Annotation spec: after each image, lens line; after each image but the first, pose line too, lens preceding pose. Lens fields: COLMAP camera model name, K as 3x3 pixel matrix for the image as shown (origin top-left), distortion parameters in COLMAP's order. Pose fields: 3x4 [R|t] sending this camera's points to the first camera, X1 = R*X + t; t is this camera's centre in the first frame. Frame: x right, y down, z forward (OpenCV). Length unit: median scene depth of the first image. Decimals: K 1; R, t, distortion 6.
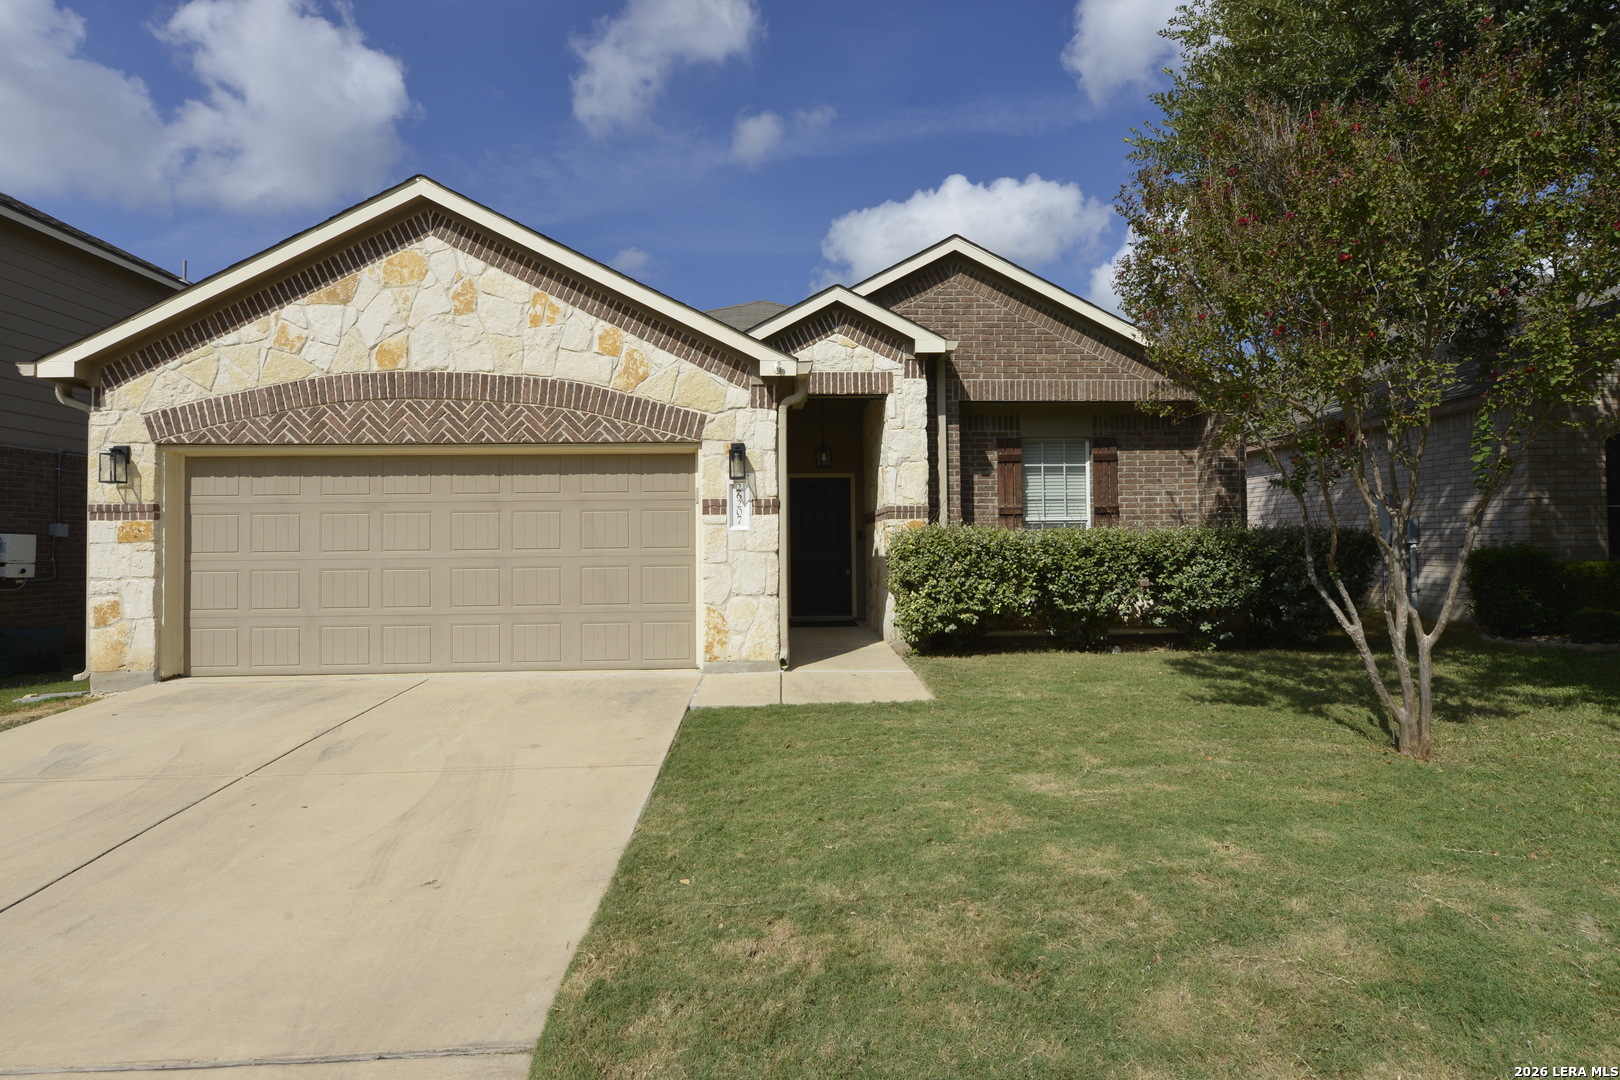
lens RADIAL K [[785.9, 0, 809.1], [0, 785.9, 534.4], [0, 0, 1]] dist [-0.007679, -0.000169]
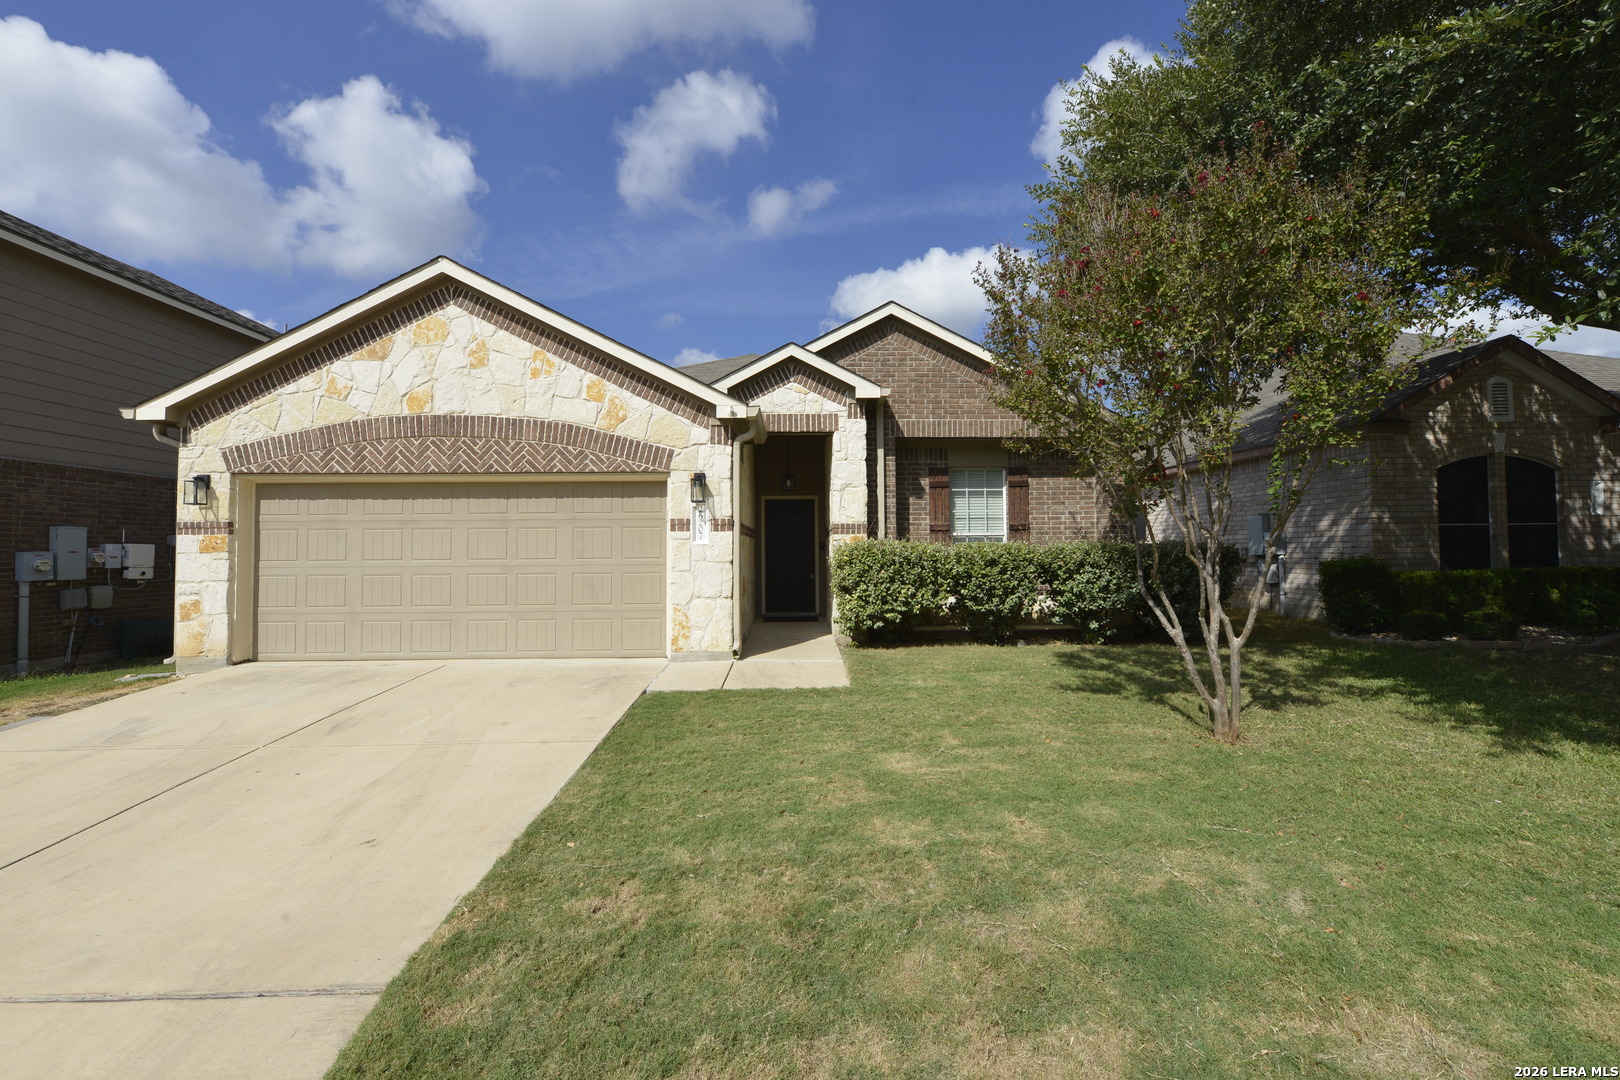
lens RADIAL K [[638.8, 0, 808.4], [0, 638.8, 537.7], [0, 0, 1]] dist [-0.007787, -0.000888]
pose [[0.999803, 0.002710, -0.019666, 0.100805], [-0.002818, 0.999981, -0.005490, -0.010688], [0.019651, 0.005544, 0.999792, 0.012493]]
